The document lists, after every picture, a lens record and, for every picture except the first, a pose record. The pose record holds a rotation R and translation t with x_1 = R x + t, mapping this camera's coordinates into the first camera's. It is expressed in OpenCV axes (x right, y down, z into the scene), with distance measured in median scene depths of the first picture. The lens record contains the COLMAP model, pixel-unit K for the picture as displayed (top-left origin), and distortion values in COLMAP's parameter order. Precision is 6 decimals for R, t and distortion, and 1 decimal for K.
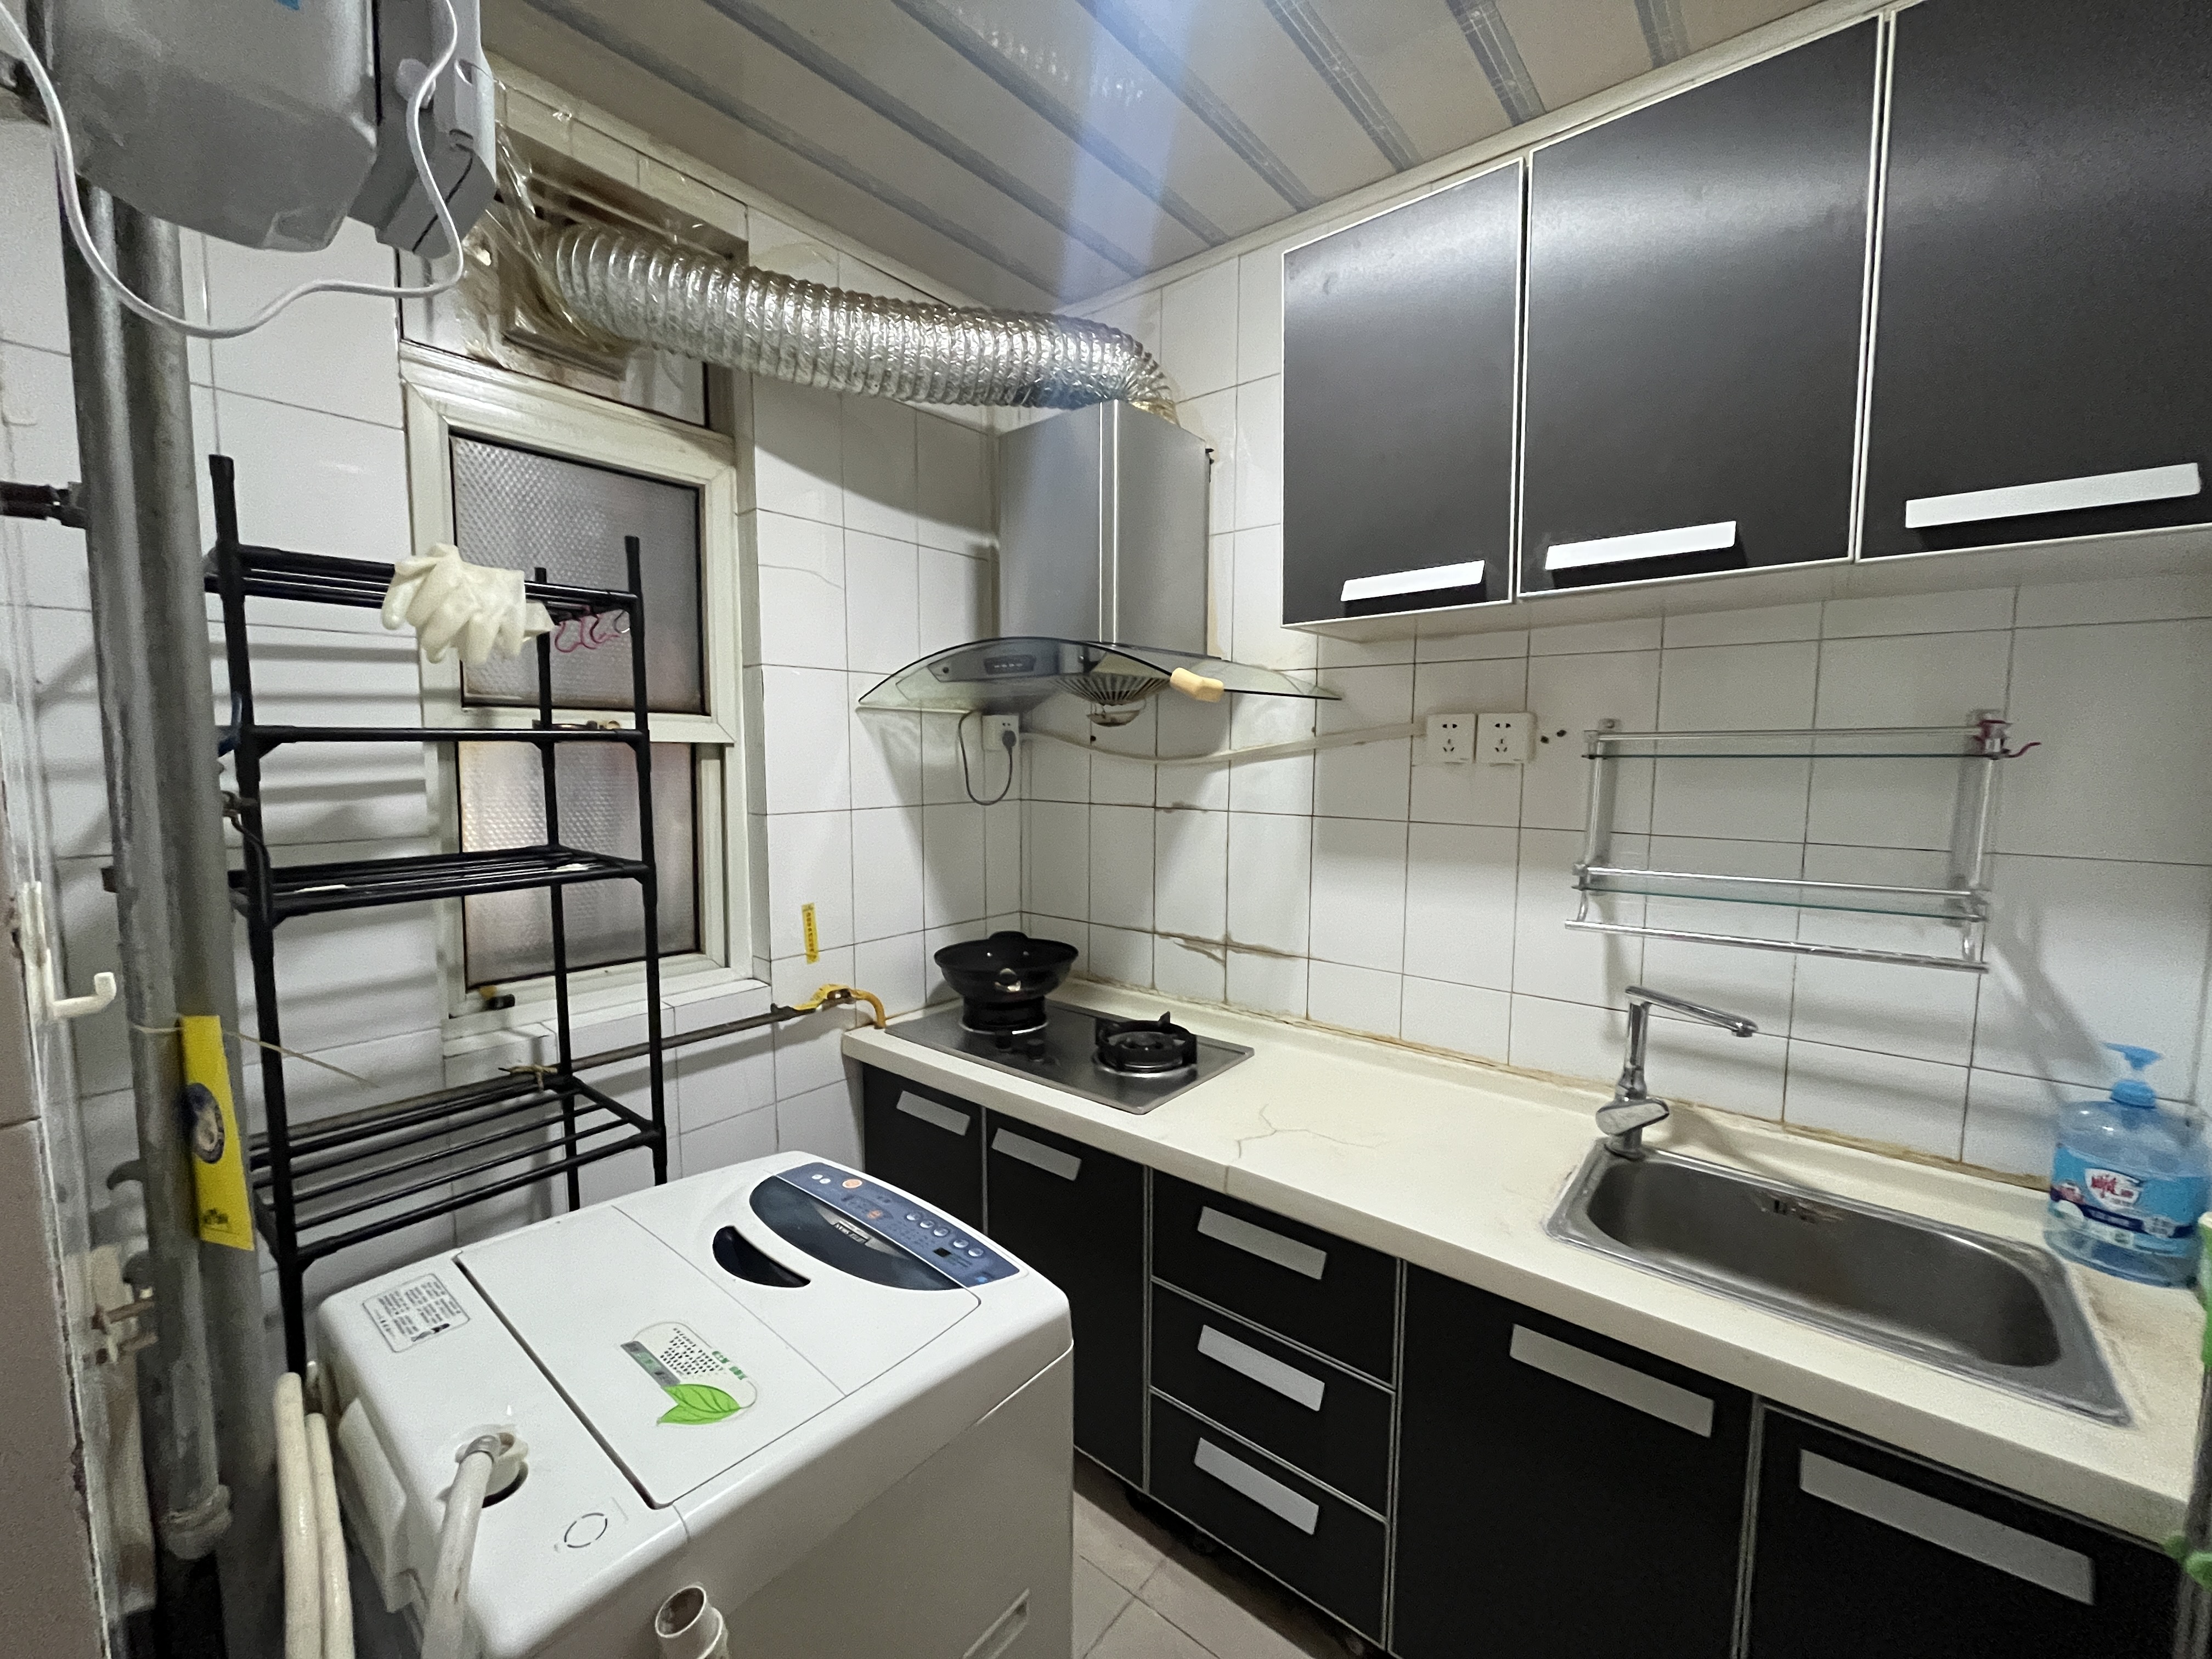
lens RADIAL K [[883.8, 0, 1105.5], [0, 883.8, 827.5], [0, 0, 1]] dist [-0.004664, -0.000113]
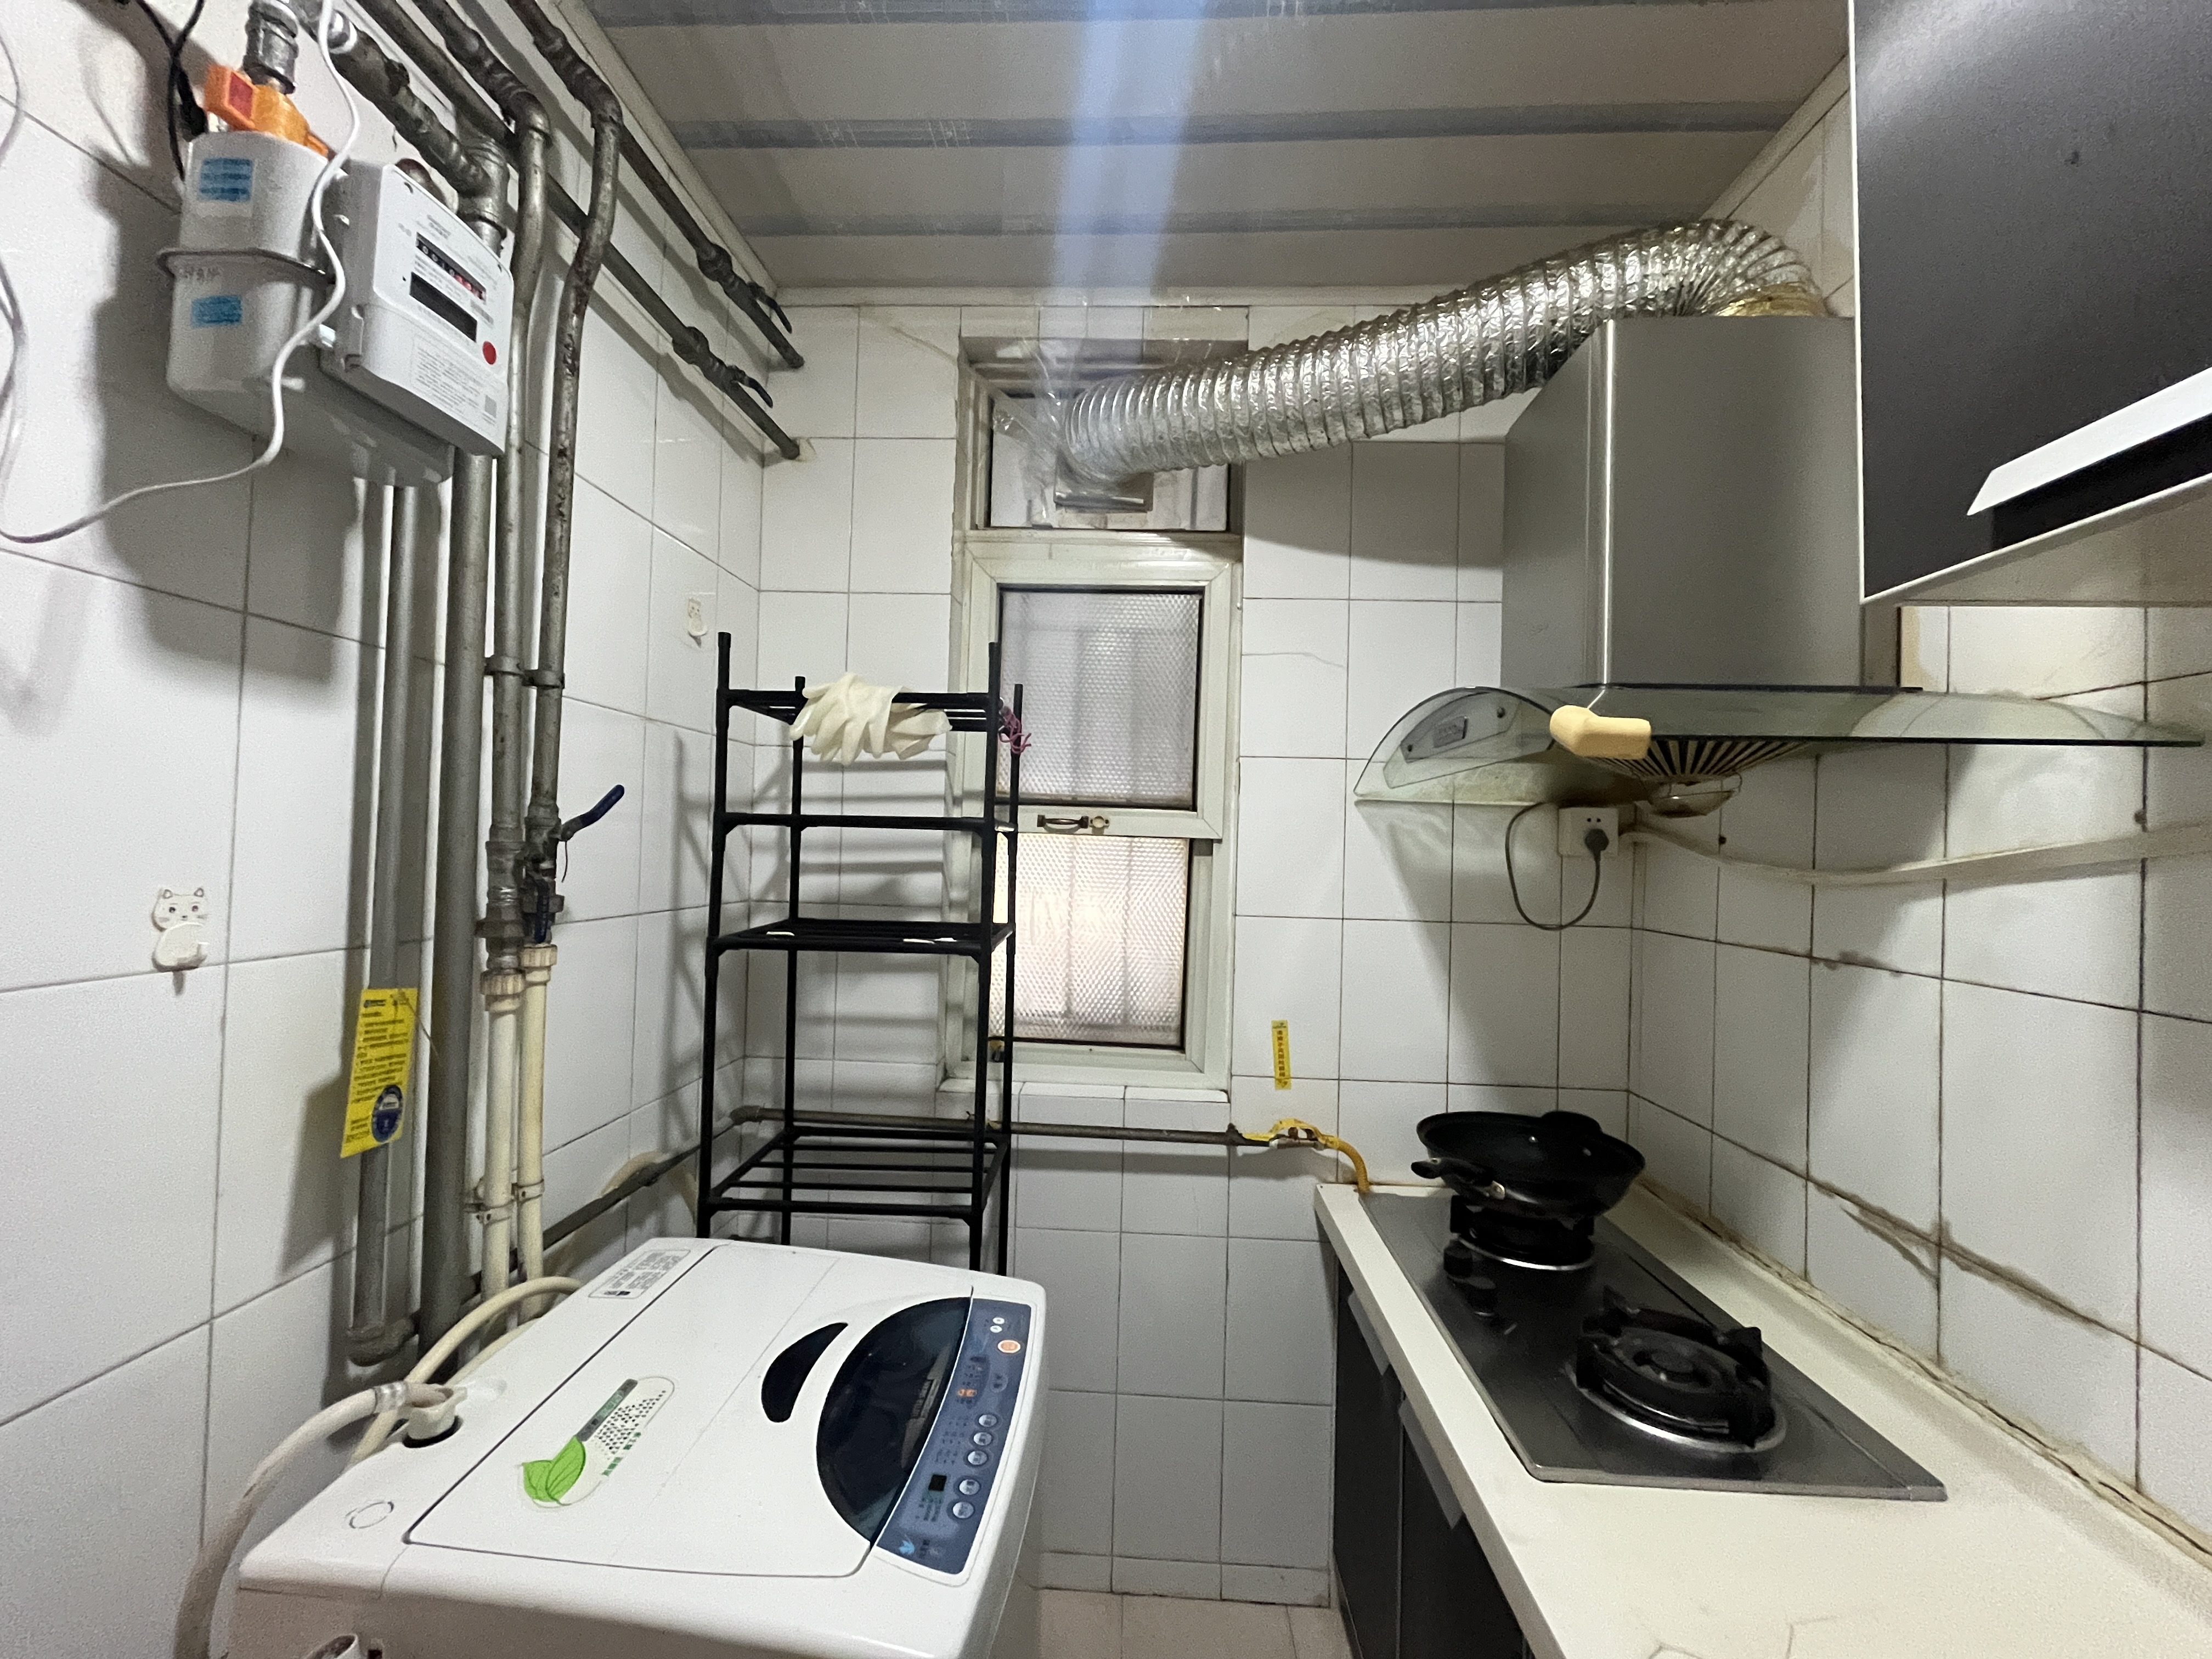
lens RADIAL K [[883.8, 0, 1102.0], [0, 883.8, 827.2], [0, 0, 1]] dist [-0.004664, -0.000113]
pose [[0.597841, -0.005627, -0.801595, 0.269966], [-0.097441, 0.992050, -0.079637, -0.017848], [0.795671, 0.125718, 0.592540, 0.310748]]
